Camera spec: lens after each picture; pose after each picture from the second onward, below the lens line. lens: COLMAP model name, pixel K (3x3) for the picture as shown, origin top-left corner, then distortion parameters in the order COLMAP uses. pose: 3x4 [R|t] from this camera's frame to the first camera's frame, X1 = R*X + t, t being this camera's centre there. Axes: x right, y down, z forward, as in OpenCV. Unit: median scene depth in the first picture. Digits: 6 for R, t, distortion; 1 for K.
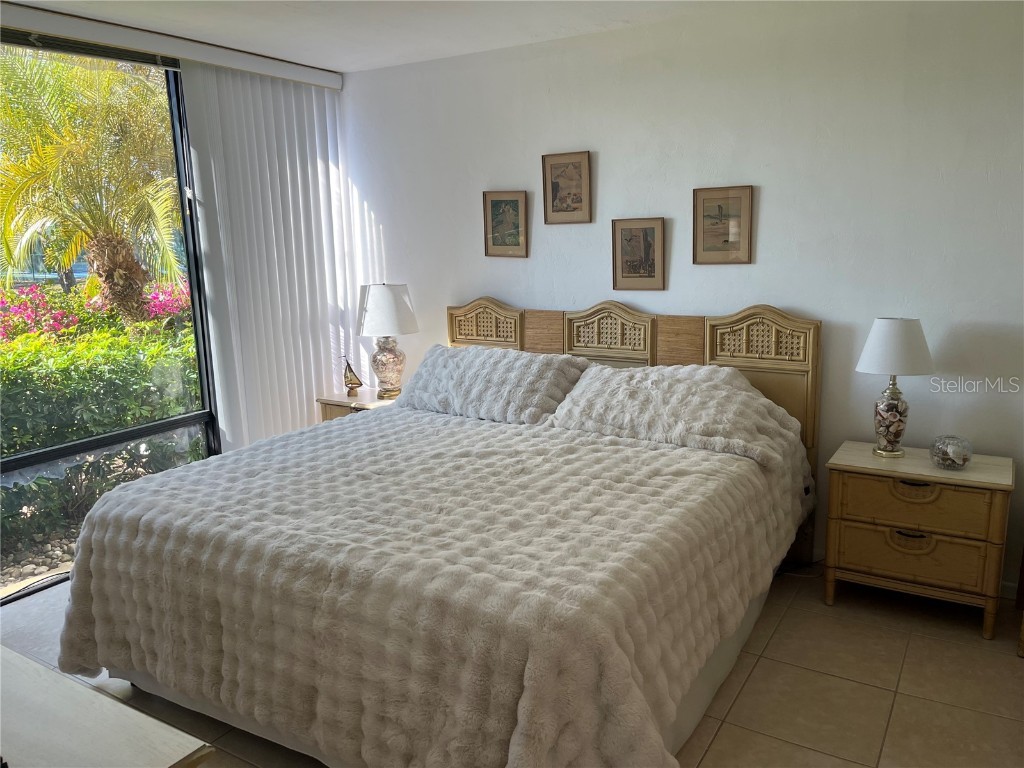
lens RADIAL K [[775.4, 0, 520.0], [0, 775.4, 391.0], [0, 0, 1]] dist [0.071112, -0.099106]
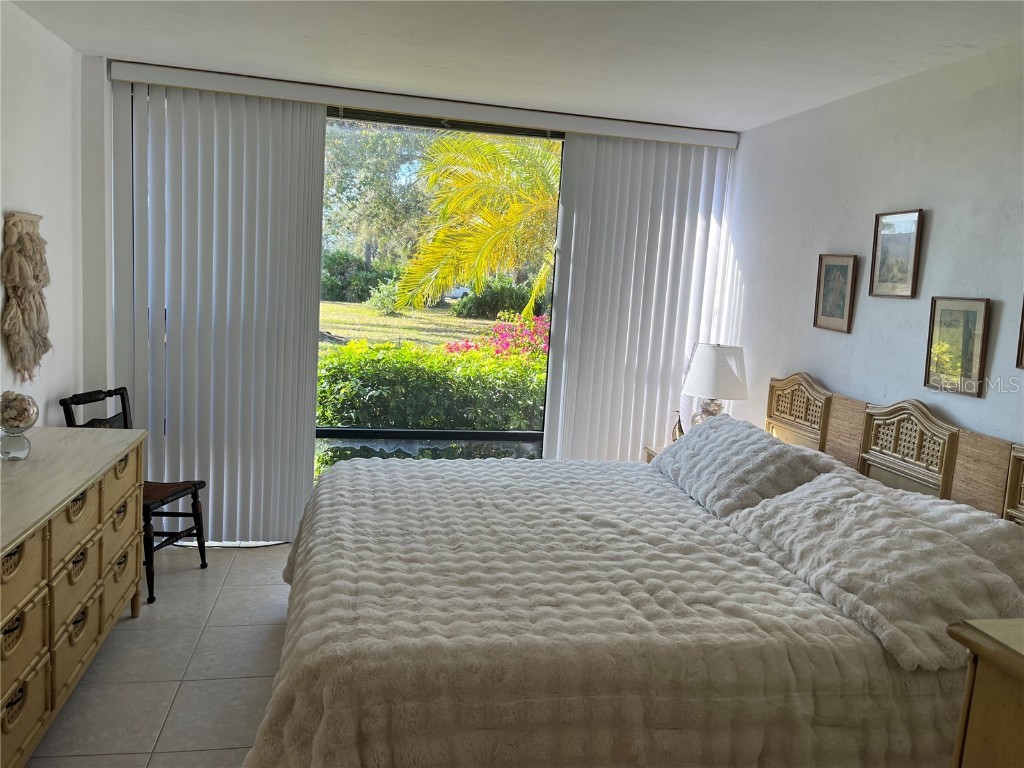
lens RADIAL K [[775.4, 0, 520.0], [0, 775.4, 391.0], [0, 0, 1]] dist [0.071112, -0.099106]
pose [[0.681562, 0.172460, -0.711147, 0.511534], [-0.222959, 0.974564, 0.022657, -0.071196], [0.696966, 0.143114, 0.702678, 0.236779]]
